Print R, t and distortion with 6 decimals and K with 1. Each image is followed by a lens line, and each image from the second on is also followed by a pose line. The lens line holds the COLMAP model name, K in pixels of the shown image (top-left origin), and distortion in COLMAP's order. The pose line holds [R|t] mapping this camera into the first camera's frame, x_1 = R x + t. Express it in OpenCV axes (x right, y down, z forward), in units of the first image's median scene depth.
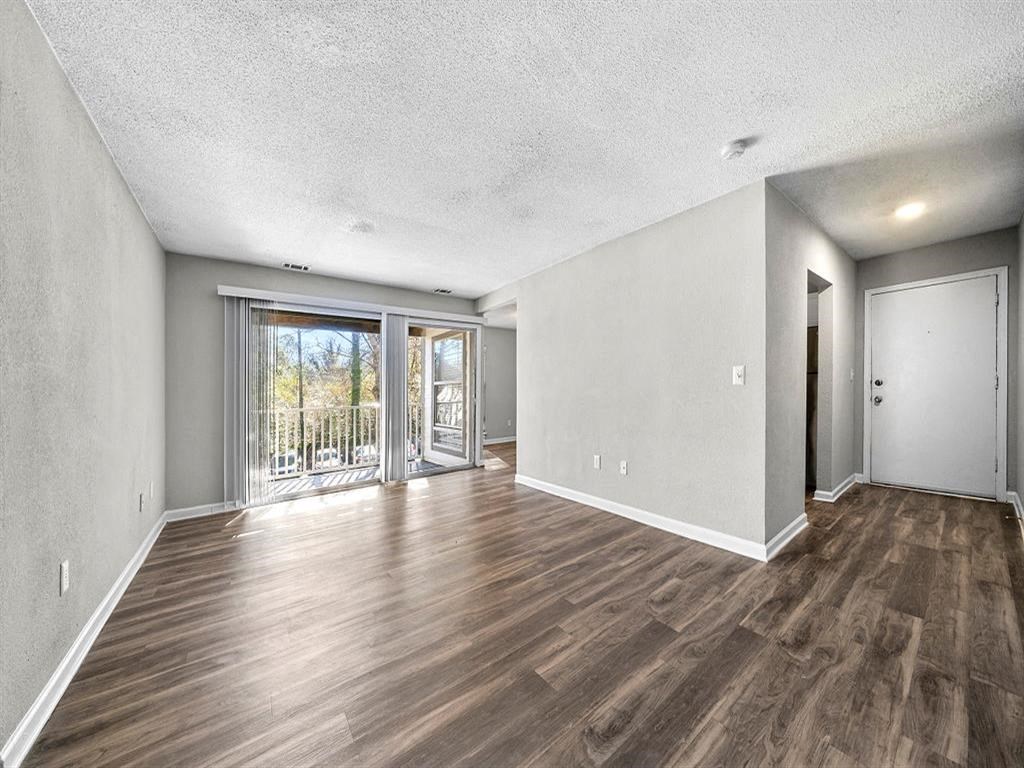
lens RADIAL K [[365.5, 0, 513.3], [0, 365.5, 382.8], [0, 0, 1]] dist [-0.005796, 0.000125]
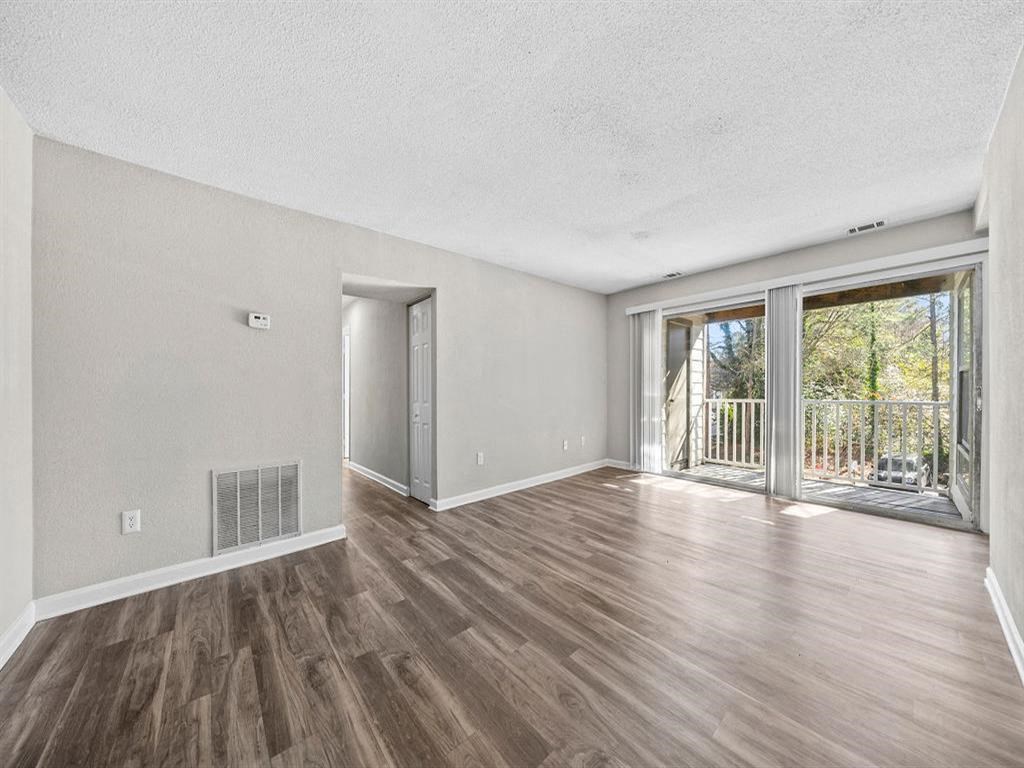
lens RADIAL K [[352.5, 0, 506.3], [0, 352.5, 367.1], [0, 0, 1]] dist [0.012654, -0.000006]
pose [[0.043773, -0.033047, -0.998495, 0.996301], [0.029793, 0.999051, -0.031760, -0.016971], [0.998597, -0.028358, 0.044716, 0.862593]]
